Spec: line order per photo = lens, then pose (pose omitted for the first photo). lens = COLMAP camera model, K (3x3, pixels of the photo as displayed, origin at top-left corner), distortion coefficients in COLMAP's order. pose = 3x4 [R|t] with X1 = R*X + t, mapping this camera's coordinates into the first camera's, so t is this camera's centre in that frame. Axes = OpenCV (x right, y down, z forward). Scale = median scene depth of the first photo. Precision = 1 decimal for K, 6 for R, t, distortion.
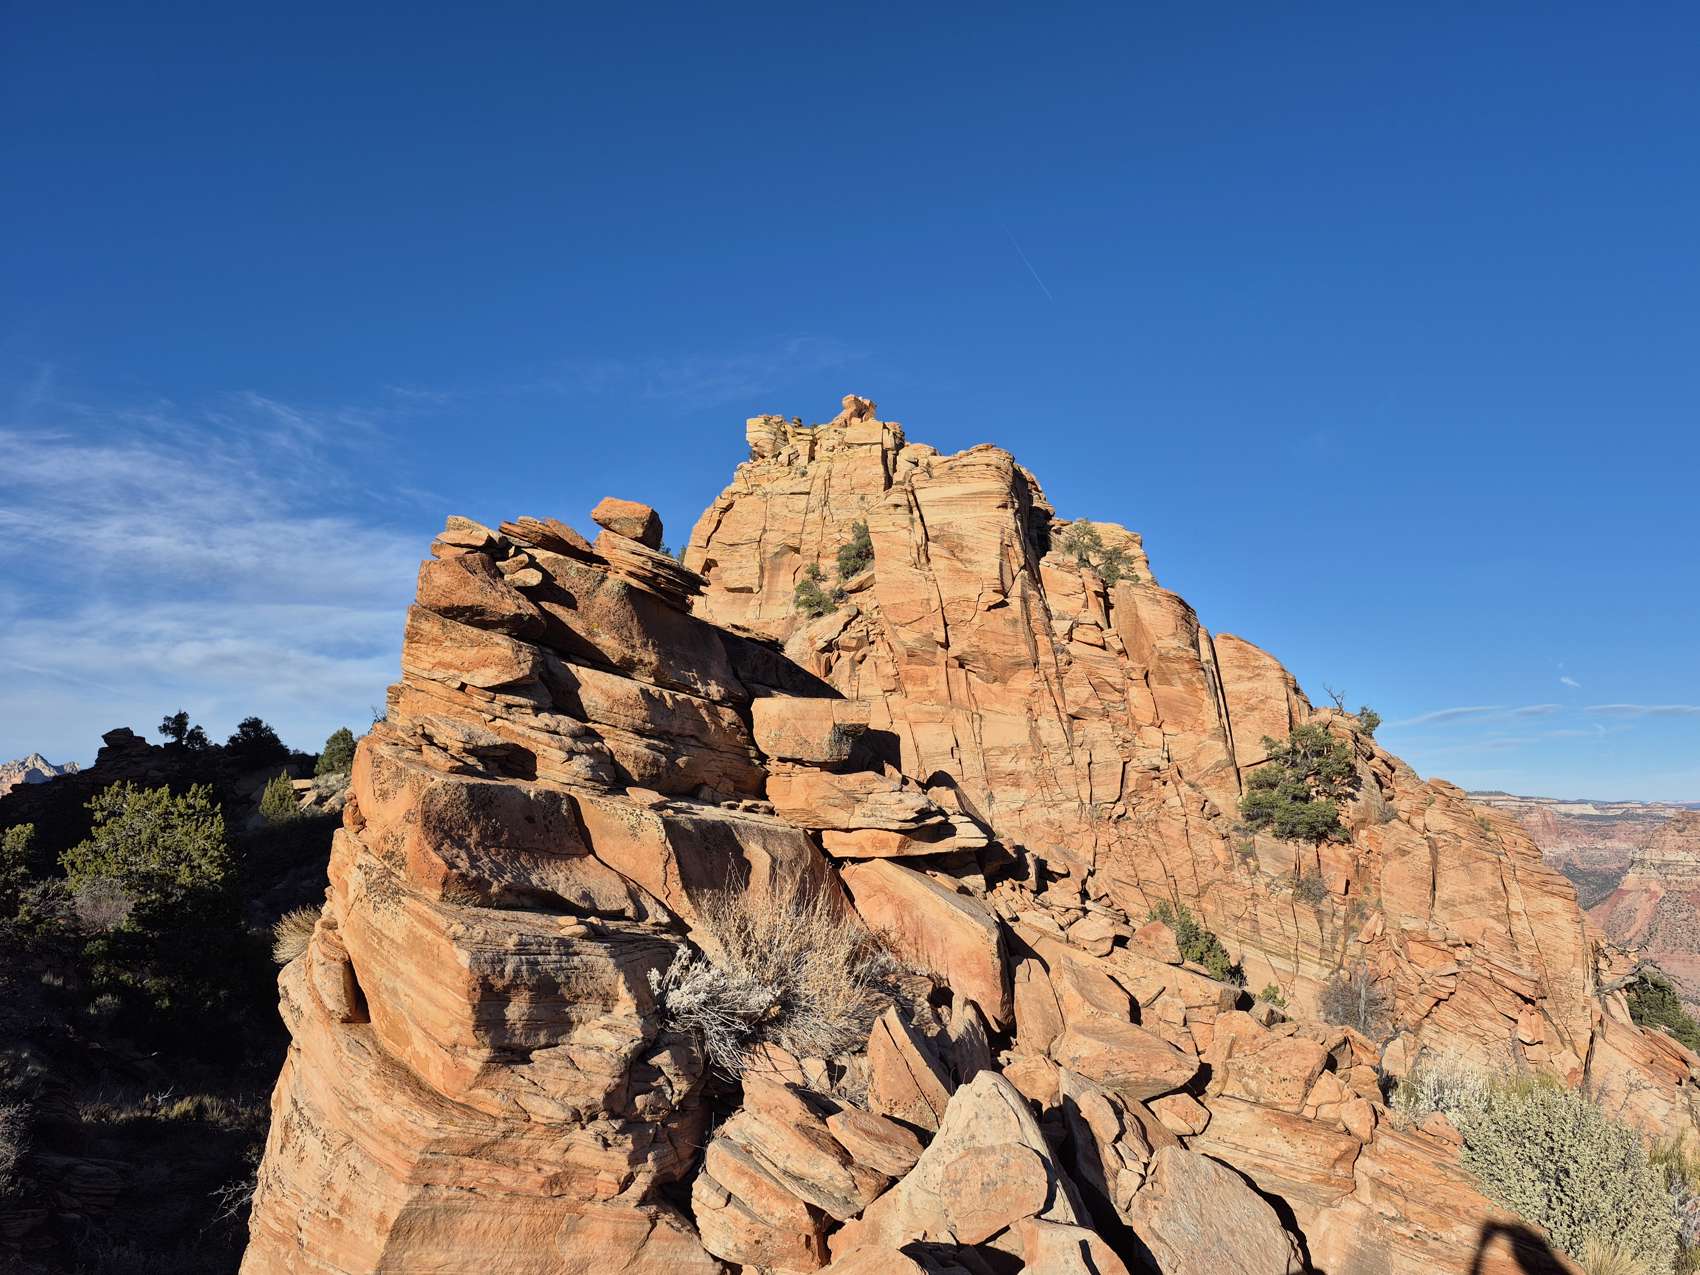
lens RADIAL K [[1192.6, 0, 825.6], [0, 1192.6, 626.8], [0, 0, 1]] dist [0.097356, -0.105345]
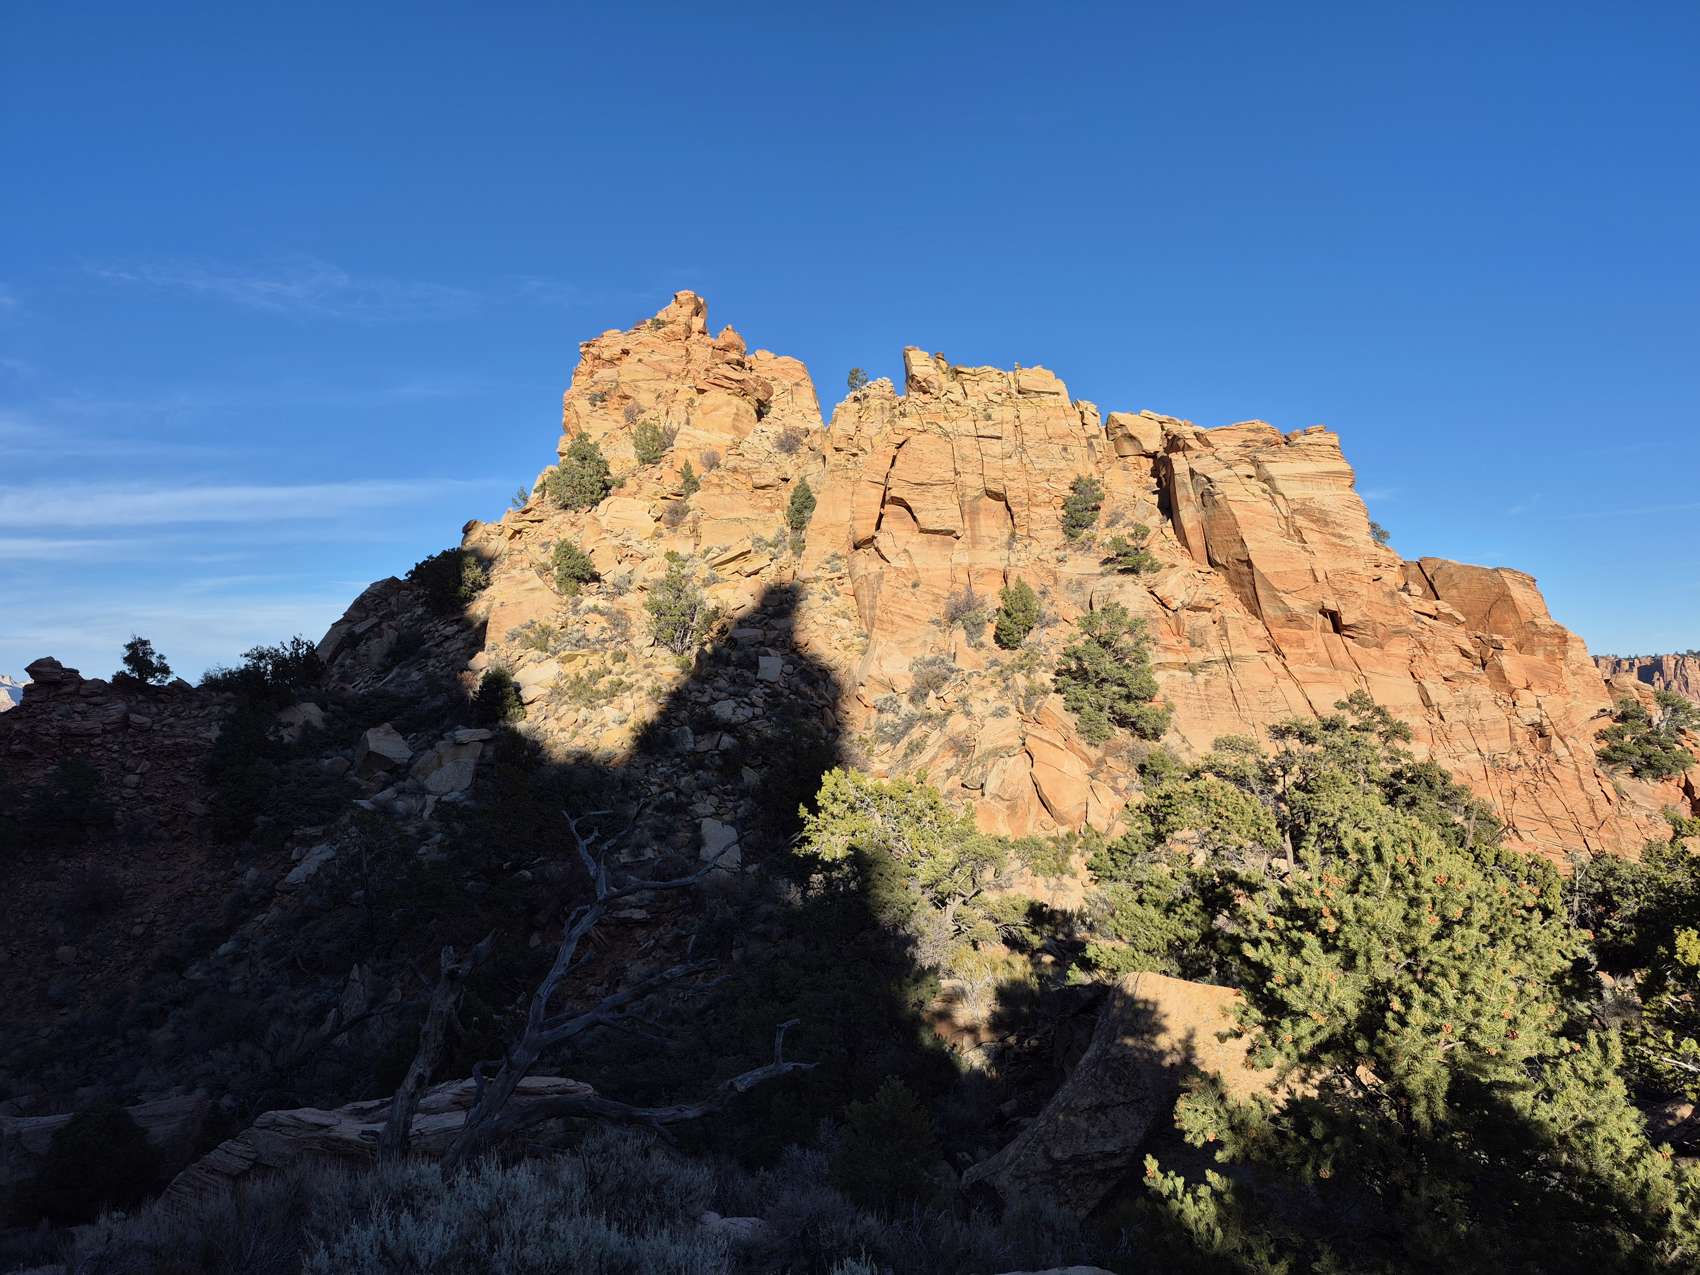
lens RADIAL K [[1184.2, 0, 850.0], [0, 1184.2, 637.5], [0, 0, 1]] dist [0.113309, -0.000105]
pose [[0.902409, 0.006130, 0.430836, -0.731128], [-0.050801, 0.994439, 0.092255, -0.039559], [-0.427874, -0.105139, 0.897702, 0.171883]]
